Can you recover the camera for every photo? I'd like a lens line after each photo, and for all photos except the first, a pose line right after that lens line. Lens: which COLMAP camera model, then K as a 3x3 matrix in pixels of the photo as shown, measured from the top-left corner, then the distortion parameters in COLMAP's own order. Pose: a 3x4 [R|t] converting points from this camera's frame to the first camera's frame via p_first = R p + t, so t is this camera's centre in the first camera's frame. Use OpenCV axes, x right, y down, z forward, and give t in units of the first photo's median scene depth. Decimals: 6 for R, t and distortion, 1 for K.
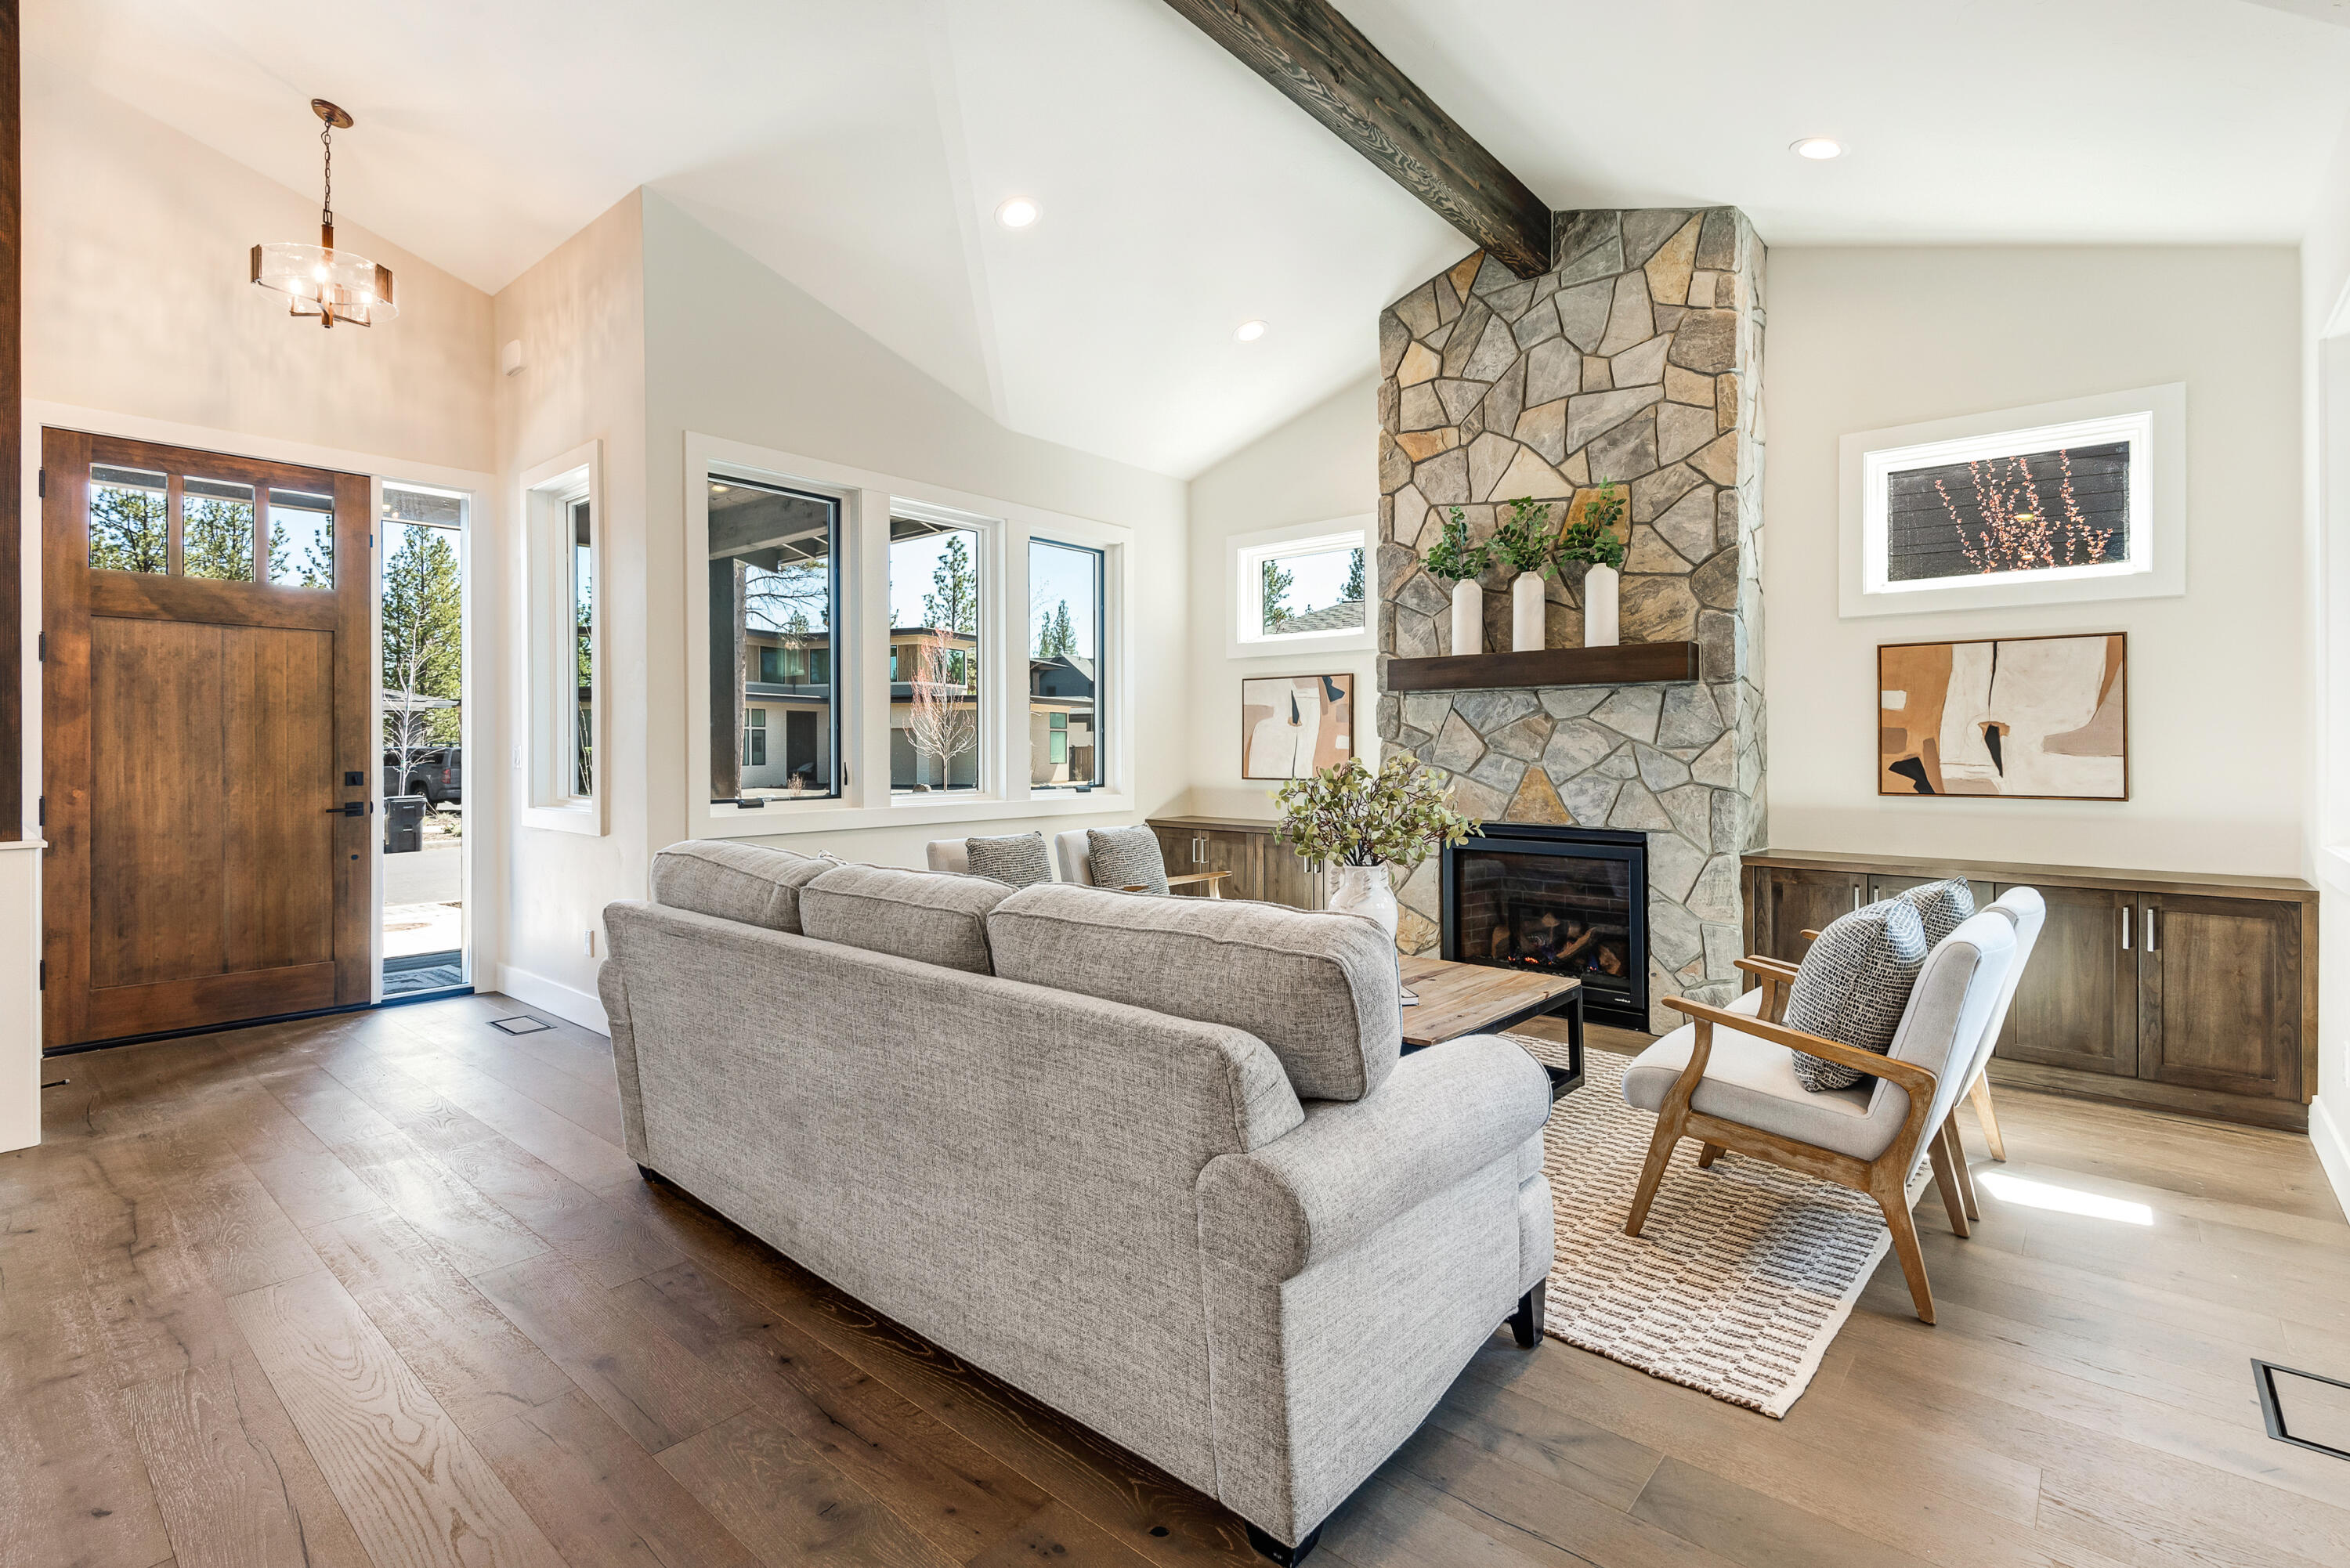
lens RADIAL K [[1080.8, 0, 1171.1], [0, 1080.8, 749.0], [0, 0, 1]] dist [0.035770, -0.023440]
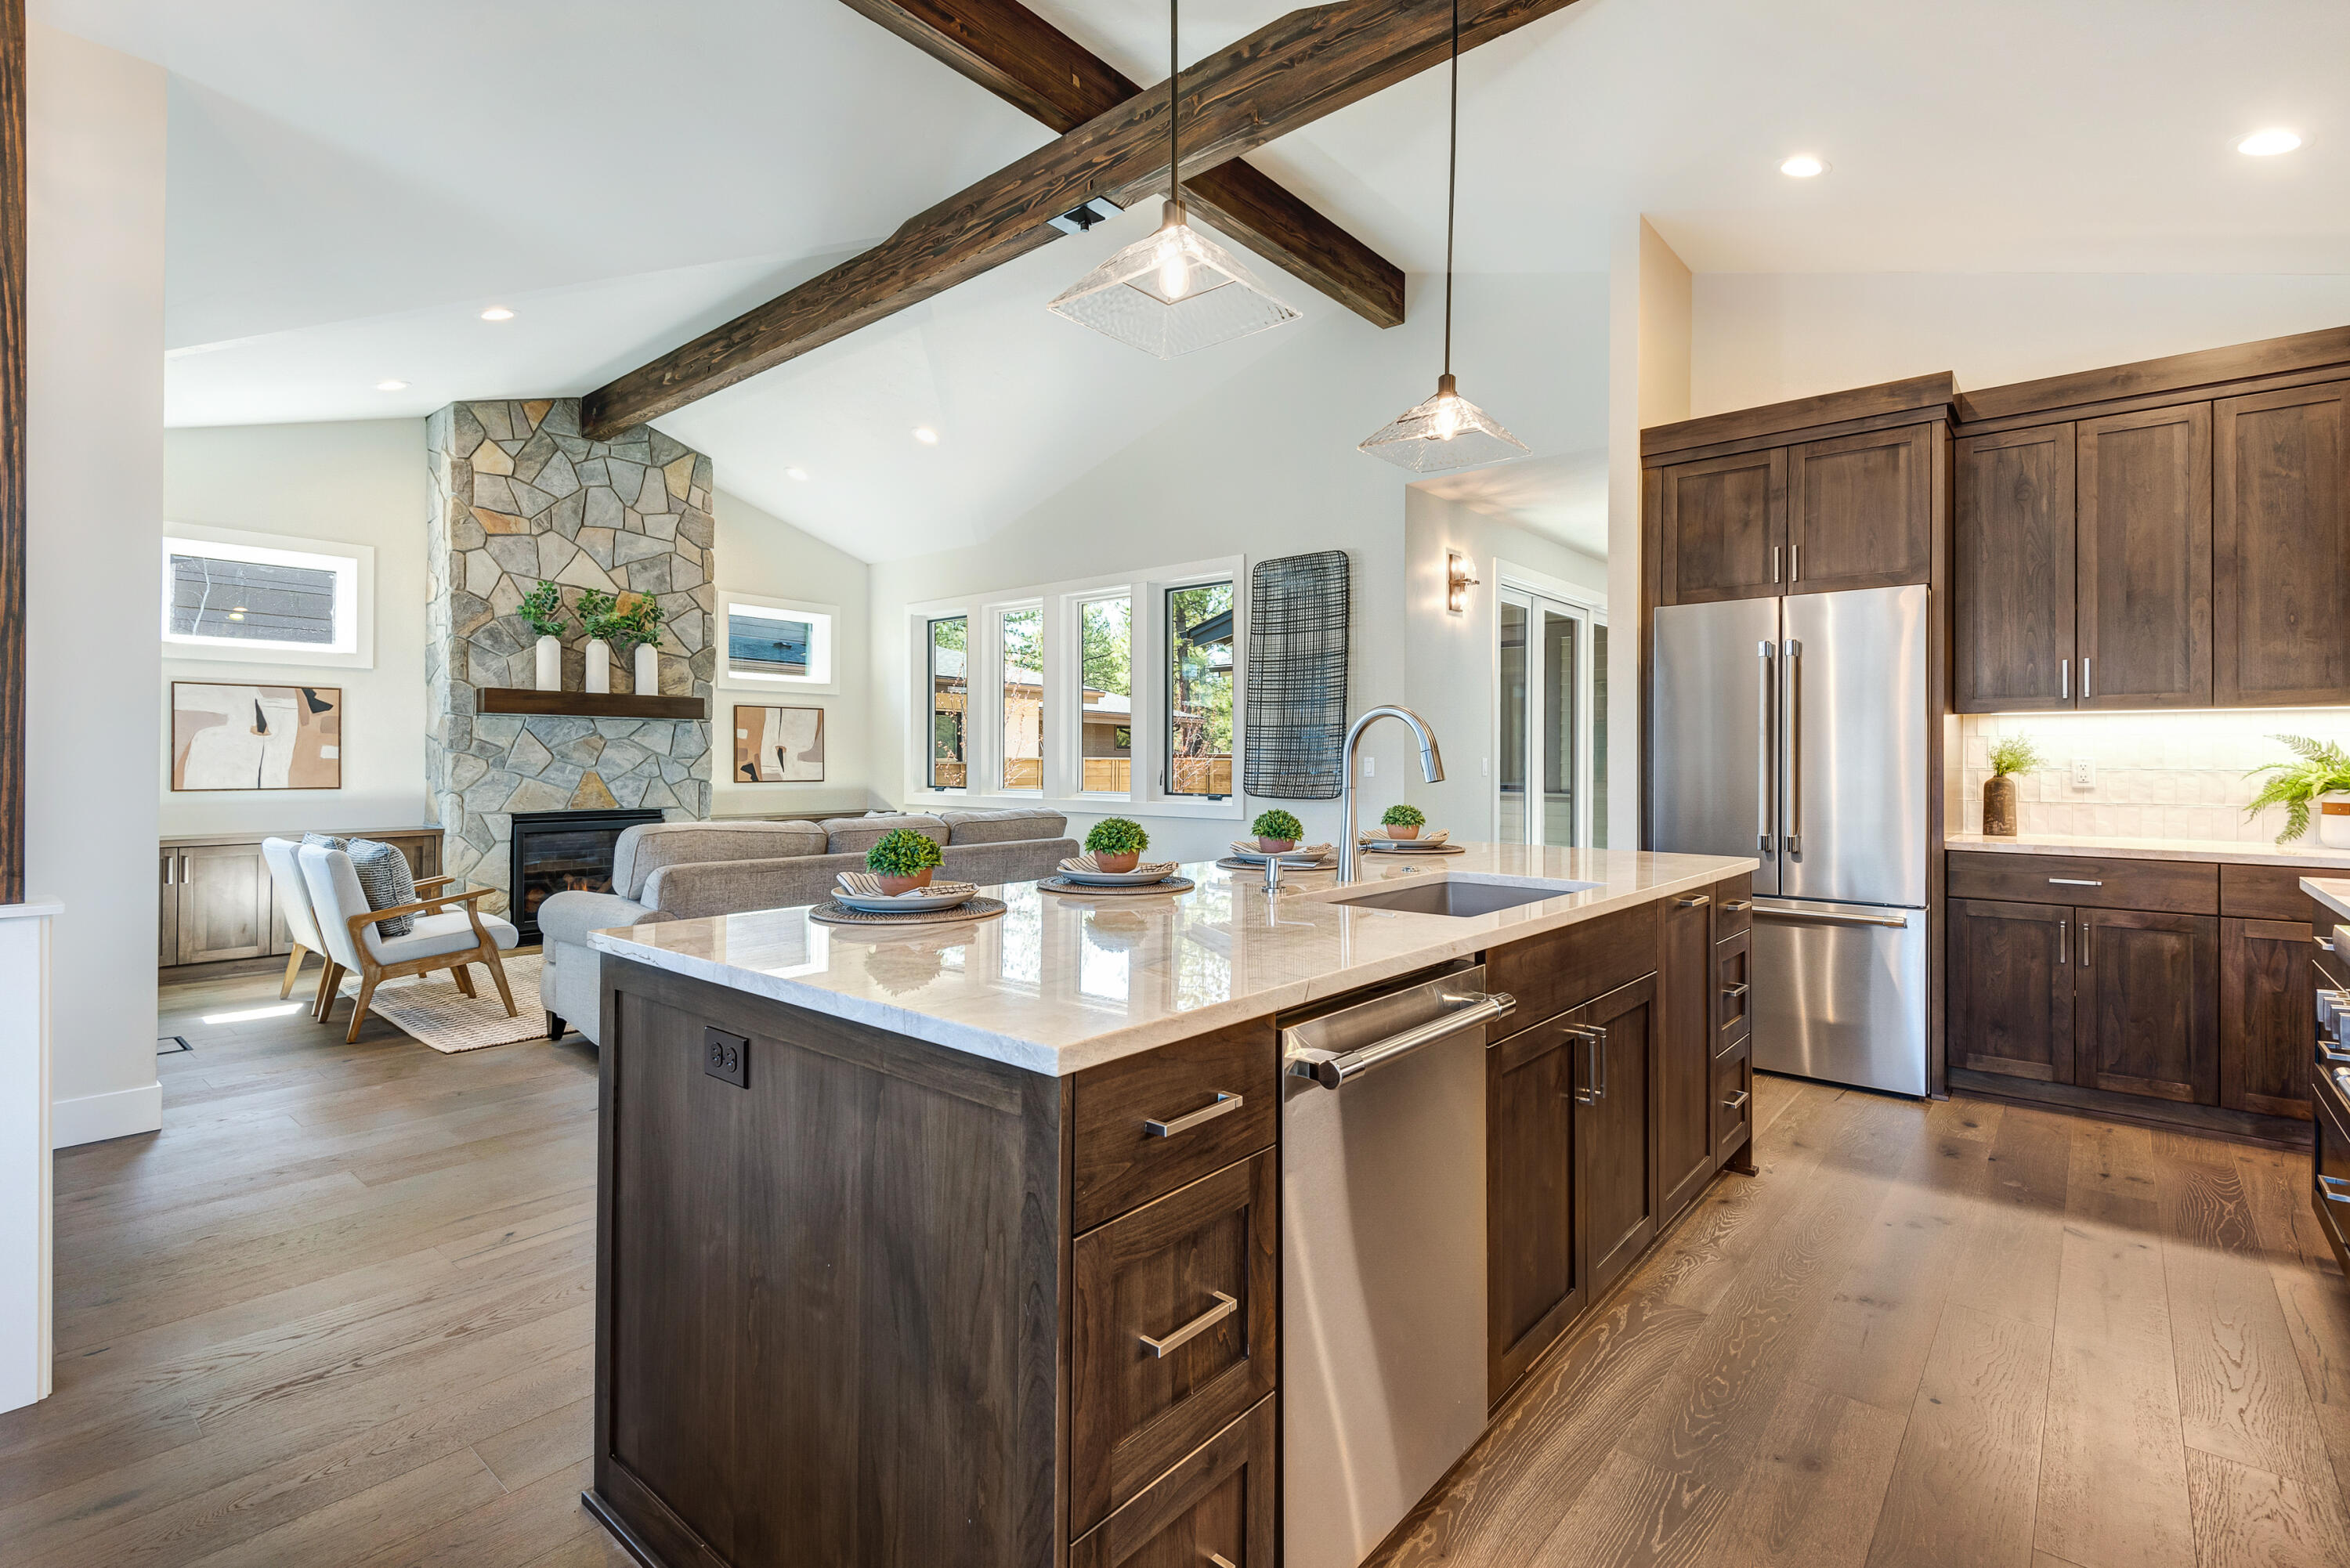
lens RADIAL K [[1080.8, 0, 1171.1], [0, 1080.8, 749.0], [0, 0, 1]] dist [0.035770, -0.023440]
pose [[-0.004717, 0.011389, 0.999924, -1.220231], [0.000020, 0.999935, -0.011389, 0.003999], [-0.999989, -0.000033, -0.004717, 0.233991]]
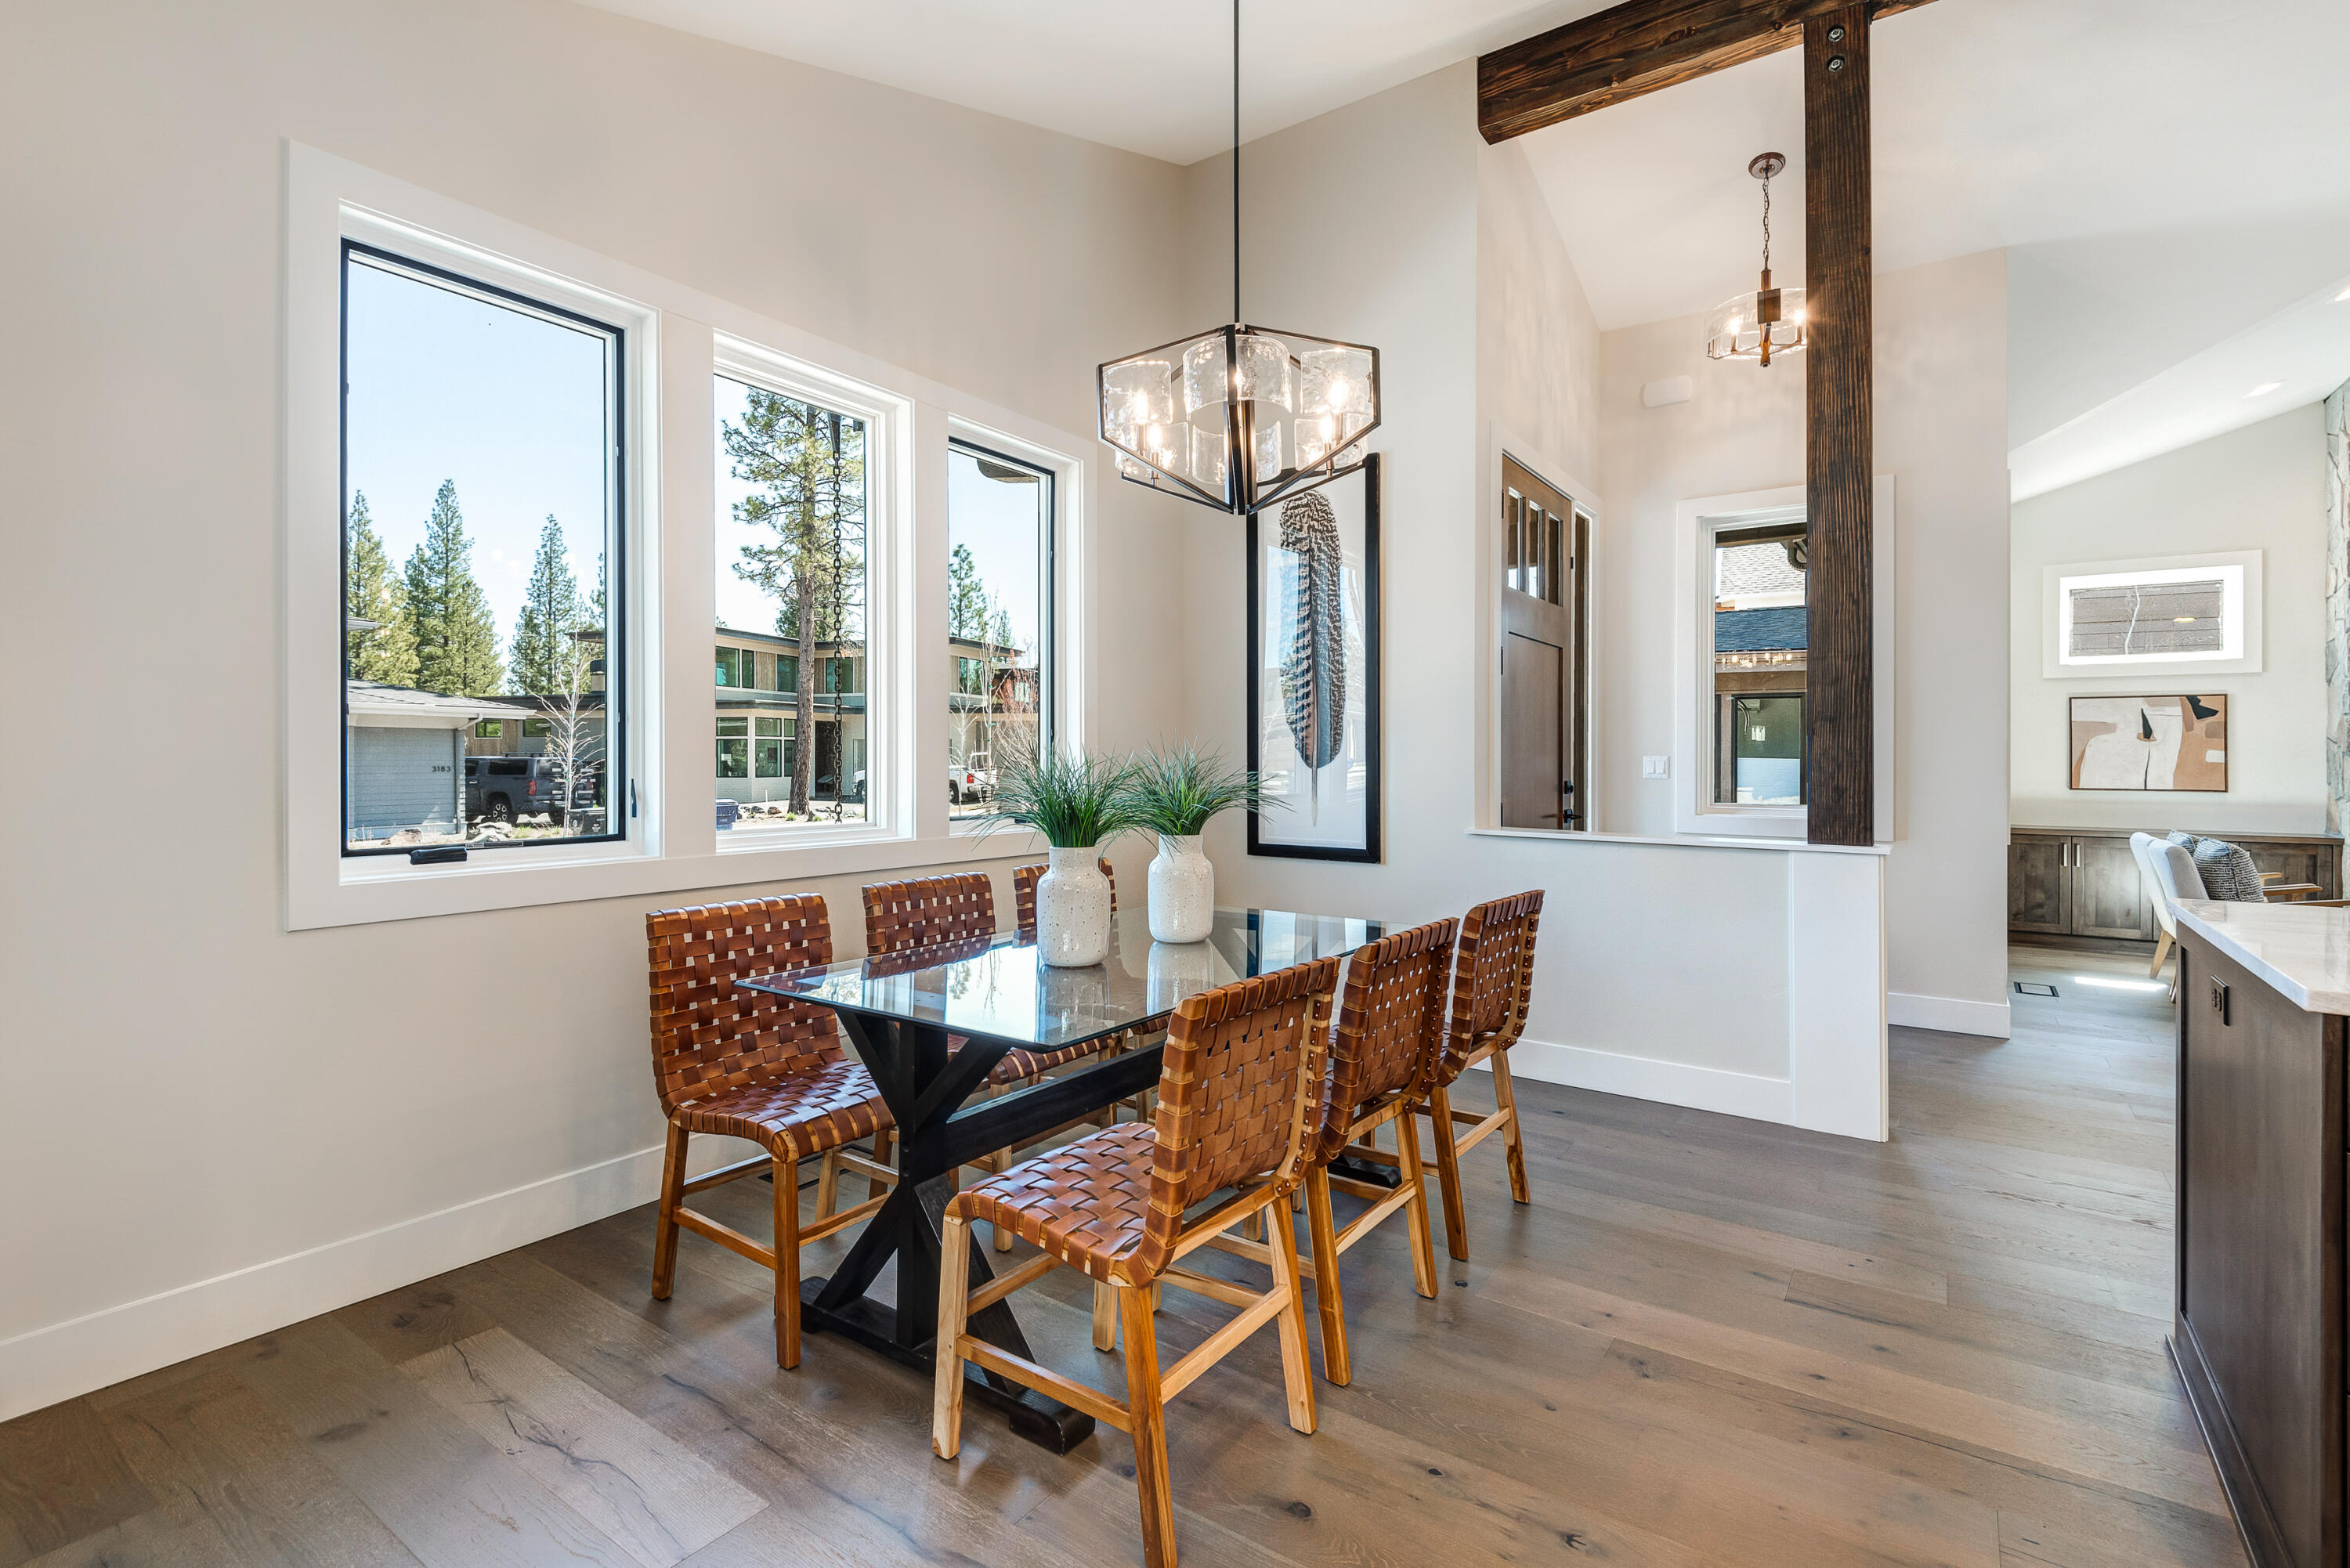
lens RADIAL K [[1099.7, 0, 1178.7], [0, 1099.7, 756.0], [0, 0, 1]] dist [0.000789, -0.000090]
pose [[0.994968, 0.004619, 0.100090, -1.326567], [-0.004165, 0.999980, -0.004744, 0.004183], [-0.100110, 0.004303, 0.994967, -0.011497]]
